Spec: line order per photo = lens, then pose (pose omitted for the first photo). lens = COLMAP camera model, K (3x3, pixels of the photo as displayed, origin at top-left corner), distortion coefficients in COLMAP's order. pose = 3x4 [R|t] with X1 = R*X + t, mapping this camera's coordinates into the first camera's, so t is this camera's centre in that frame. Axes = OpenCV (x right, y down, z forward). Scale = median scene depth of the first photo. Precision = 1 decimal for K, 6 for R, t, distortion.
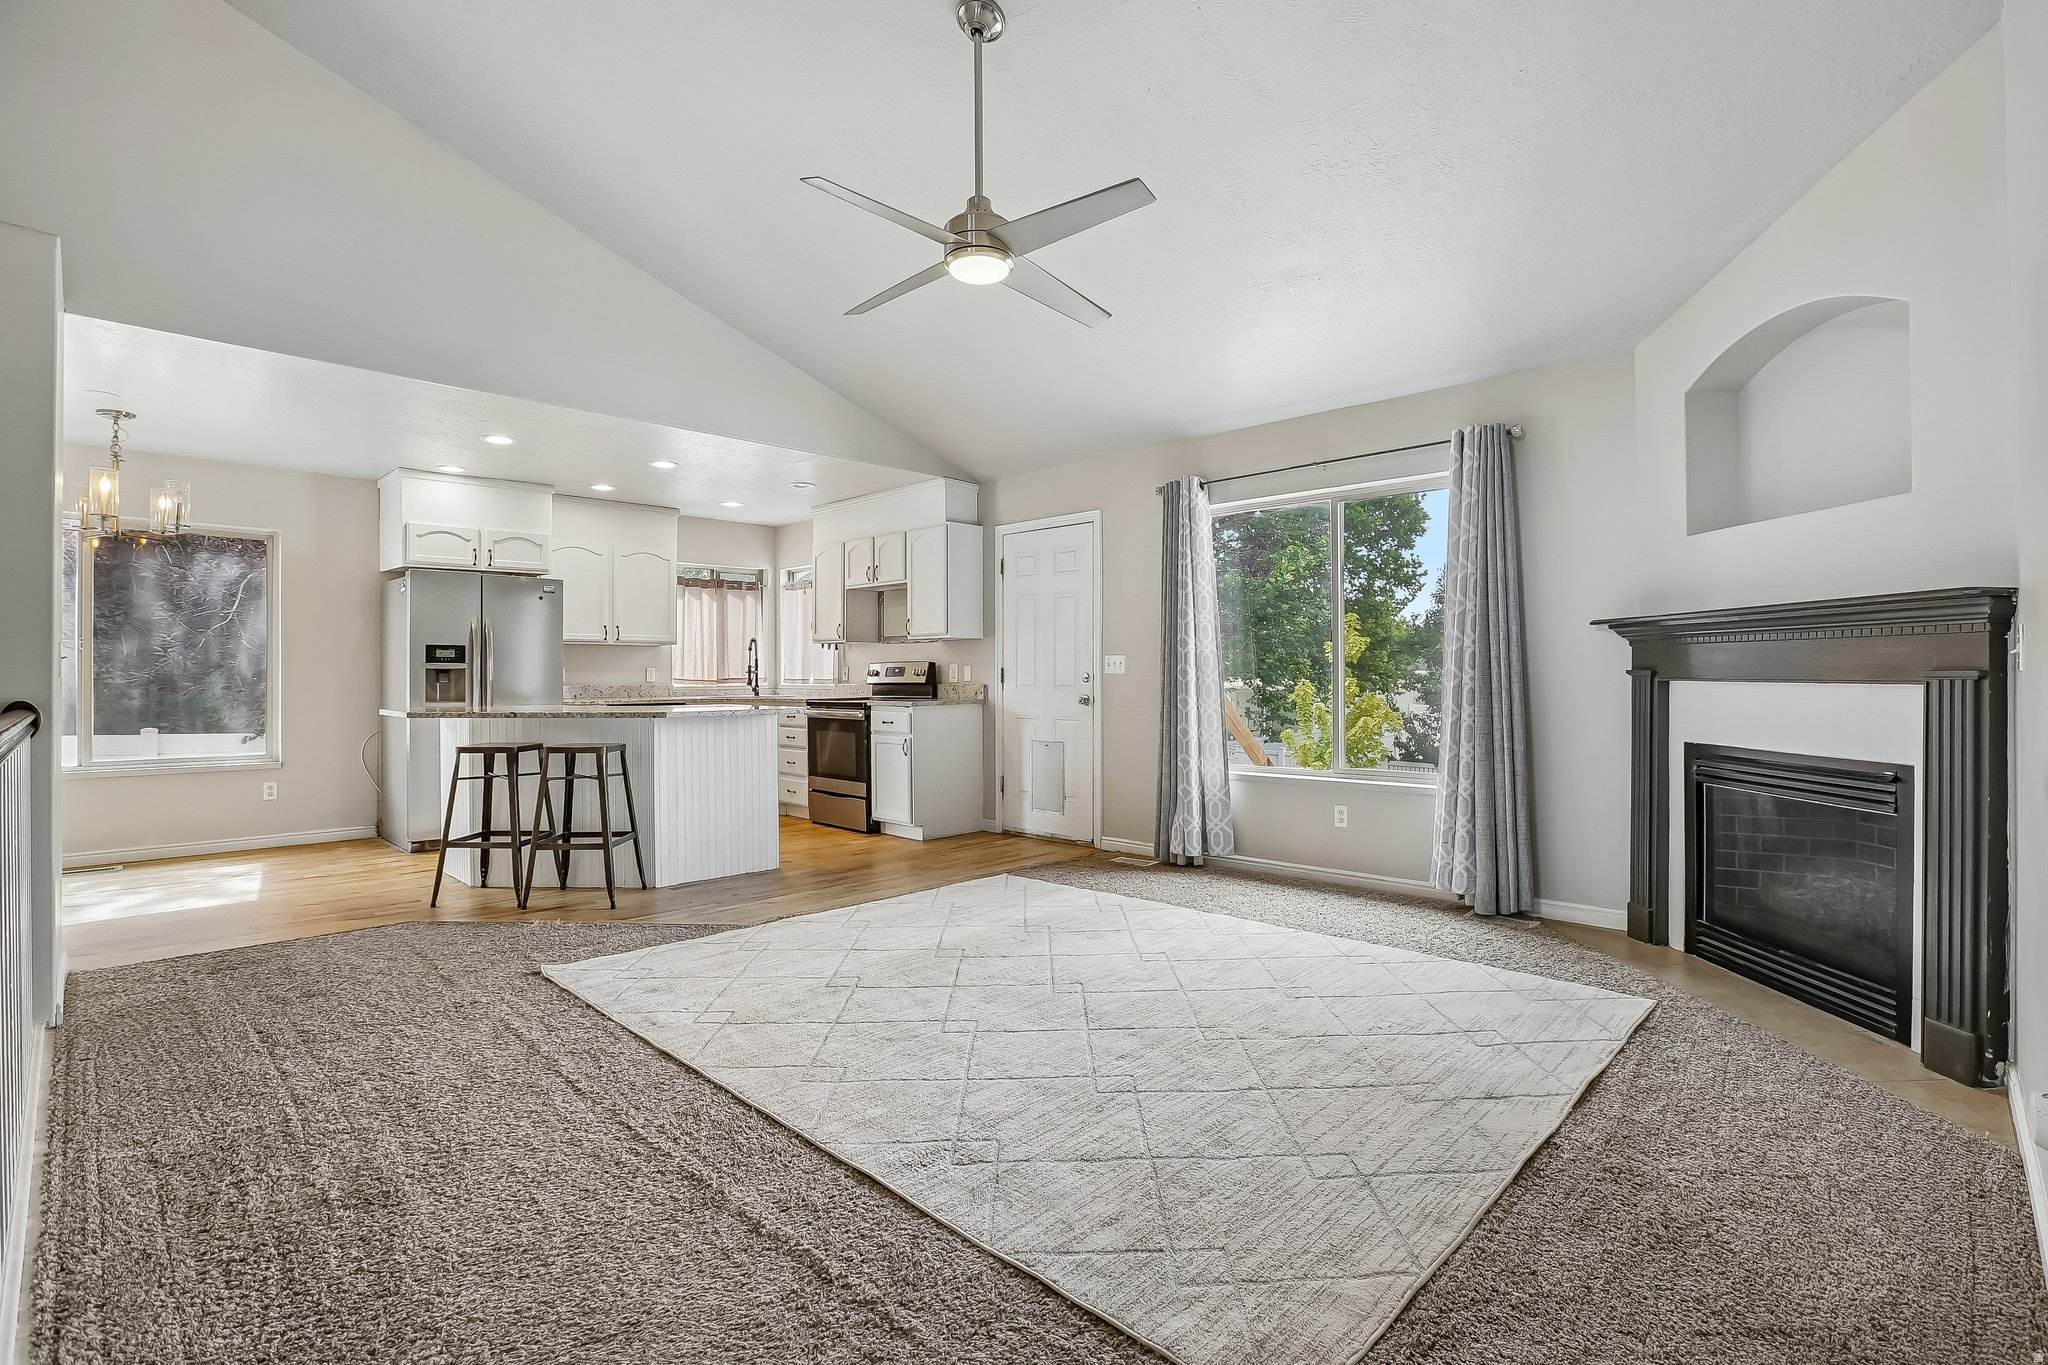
lens RADIAL K [[954.1, 0, 994.5], [0, 954.1, 665.7], [0, 0, 1]] dist [0.001027, 0.000607]
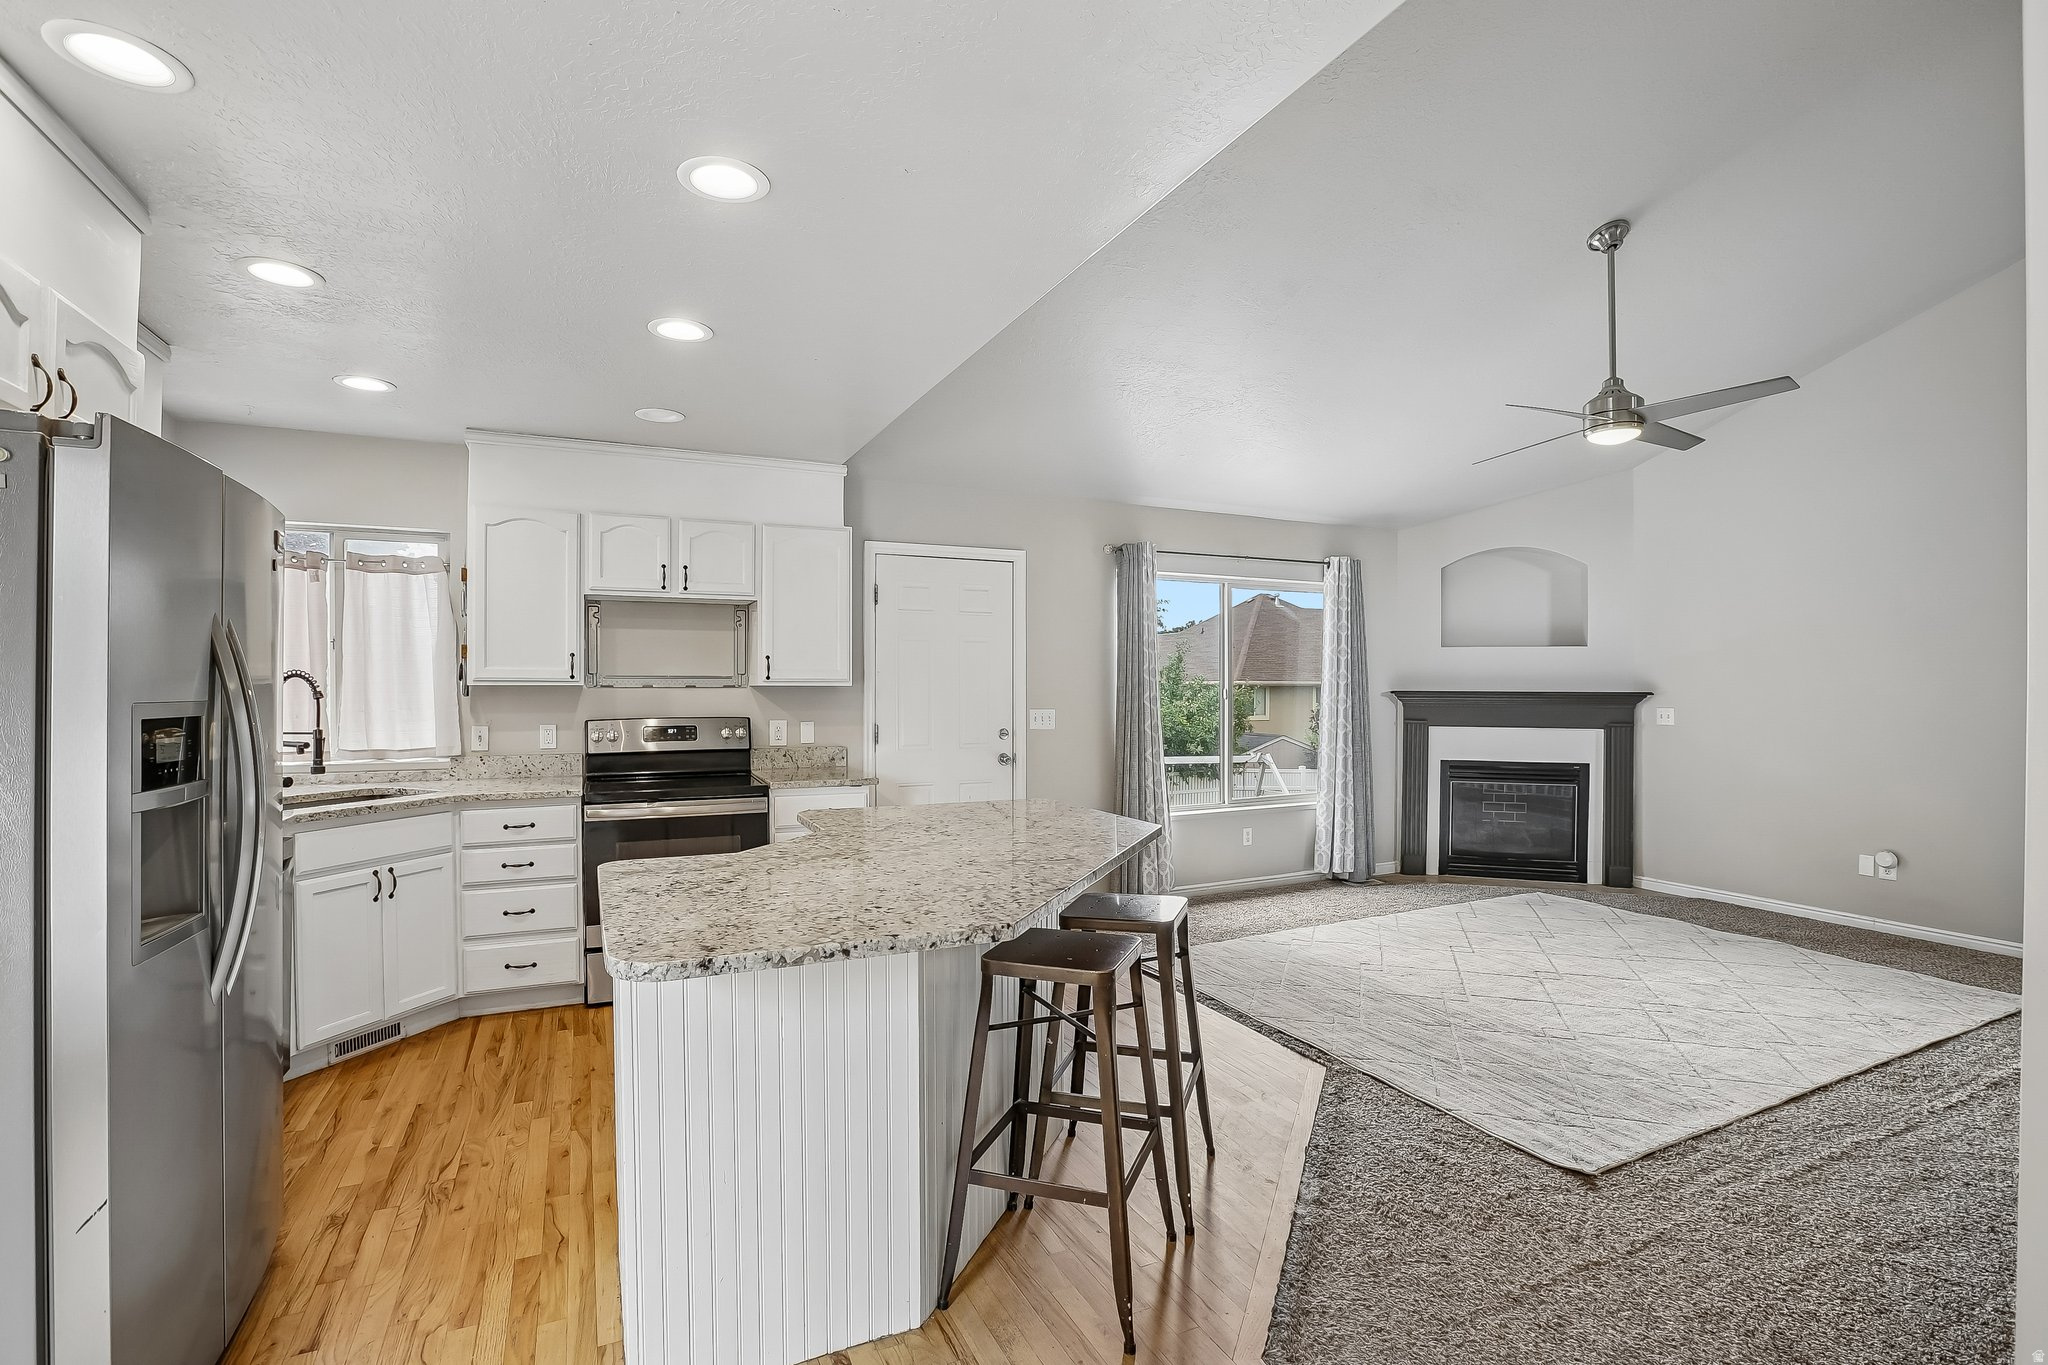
lens RADIAL K [[957.8, 0, 1024.0], [0, 957.8, 682.5], [0, 0, 1]] dist [-0.042414, 0.000591]
pose [[0.320571, 0.007994, 0.947191, -0.707200], [-0.007665, 0.999954, -0.005845, -0.029144], [-0.947193, -0.005386, 0.320618, 0.659186]]
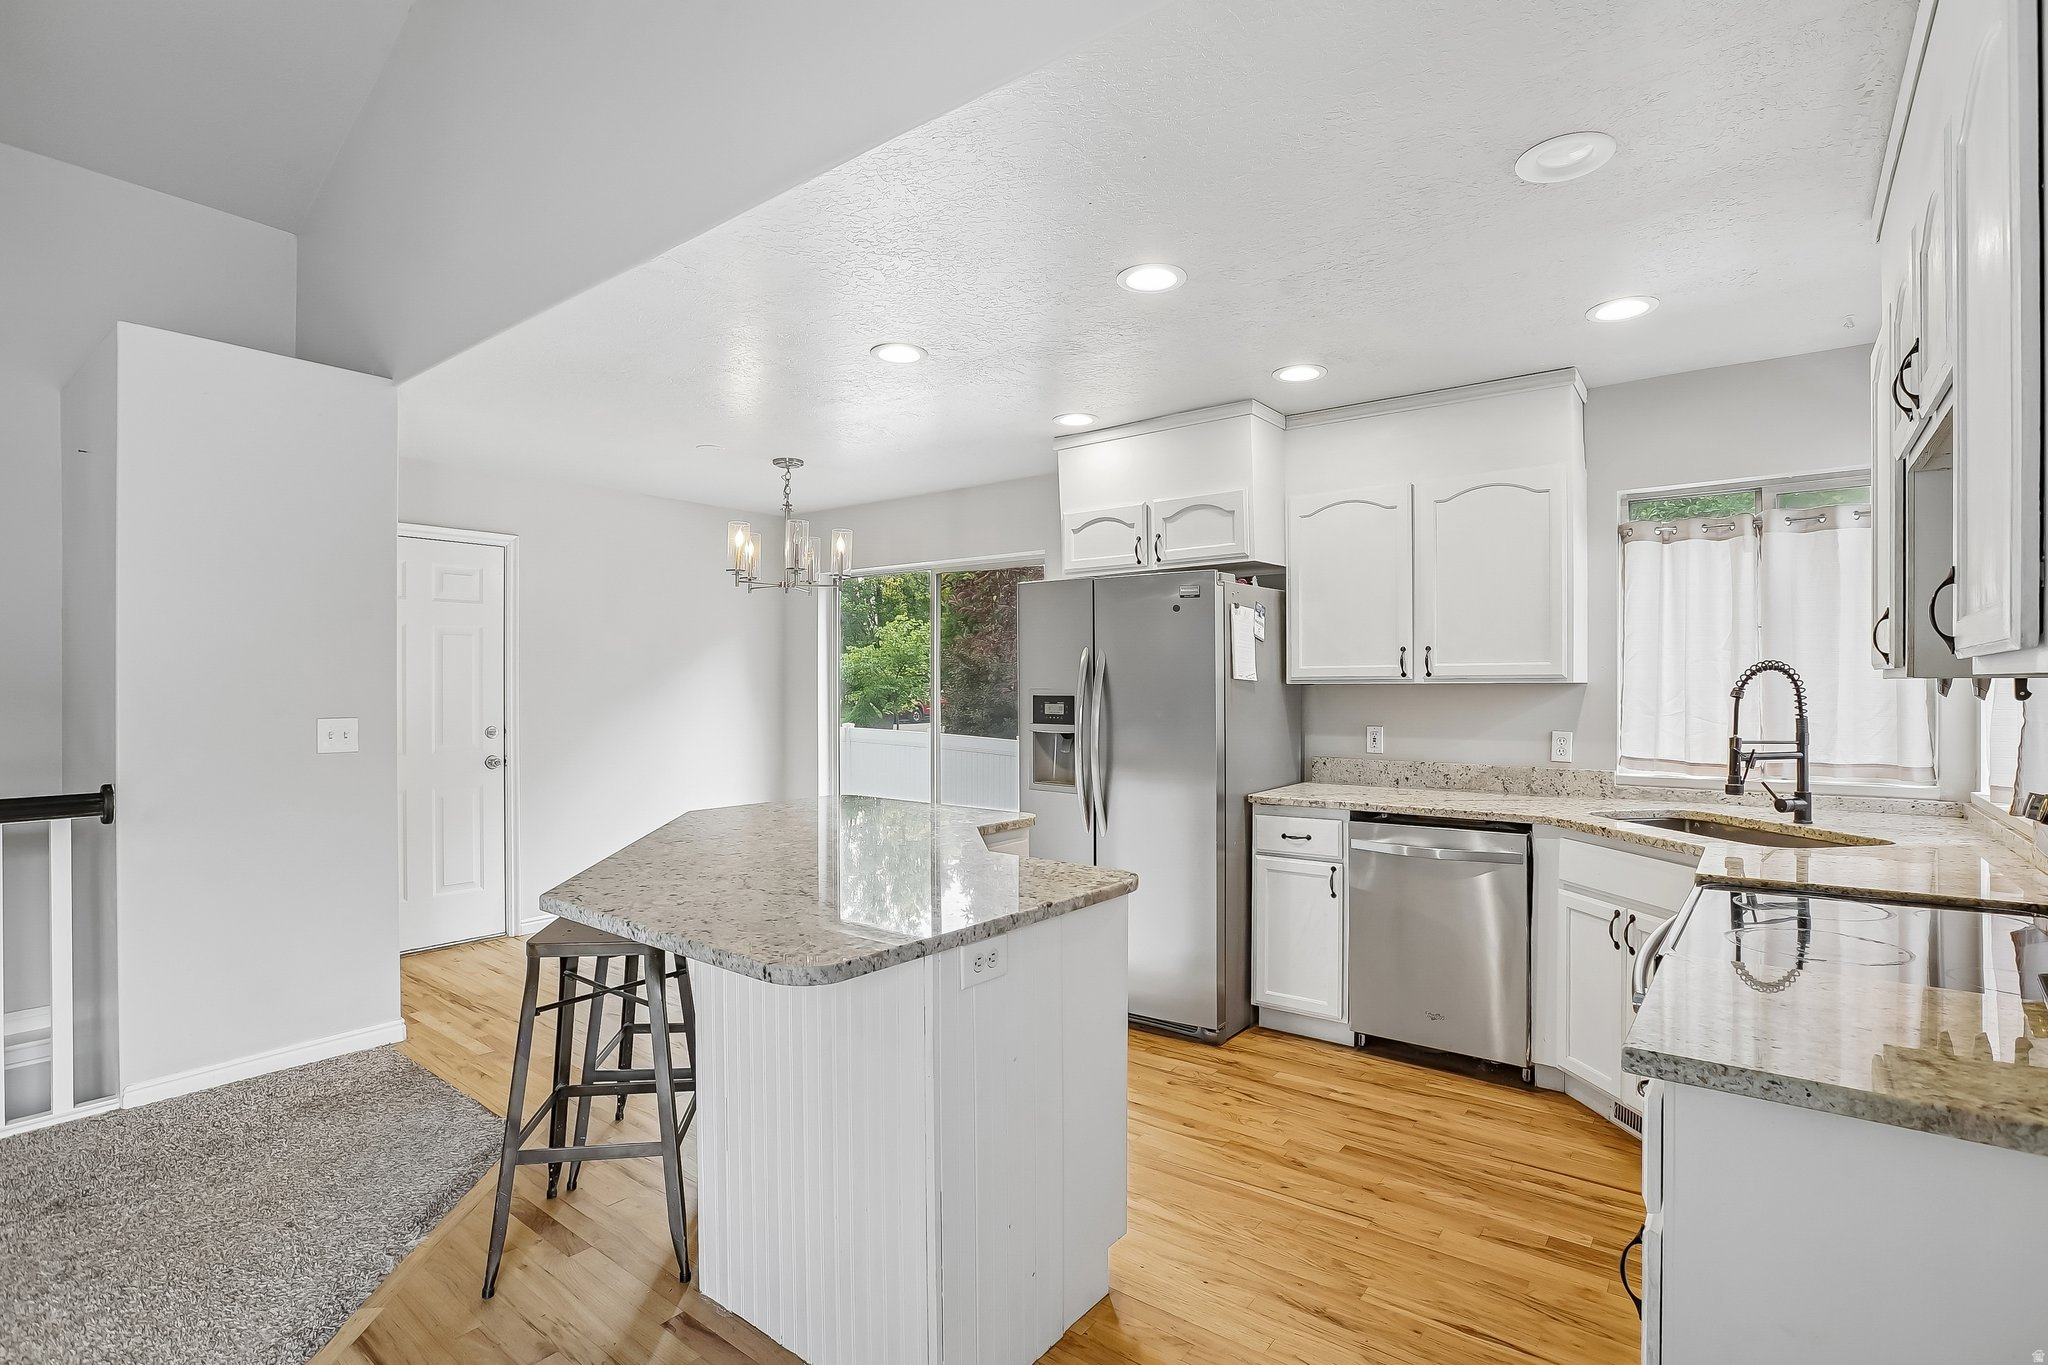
lens RADIAL K [[968.6, 0, 1073.5], [0, 968.6, 684.0], [0, 0, 1]] dist [-0.043720, 0.000359]
pose [[0.175124, 0.003339, -0.984541, 0.065404], [0.006440, 0.999969, 0.004537, -0.030717], [0.984525, -0.007135, 0.175097, 0.856045]]
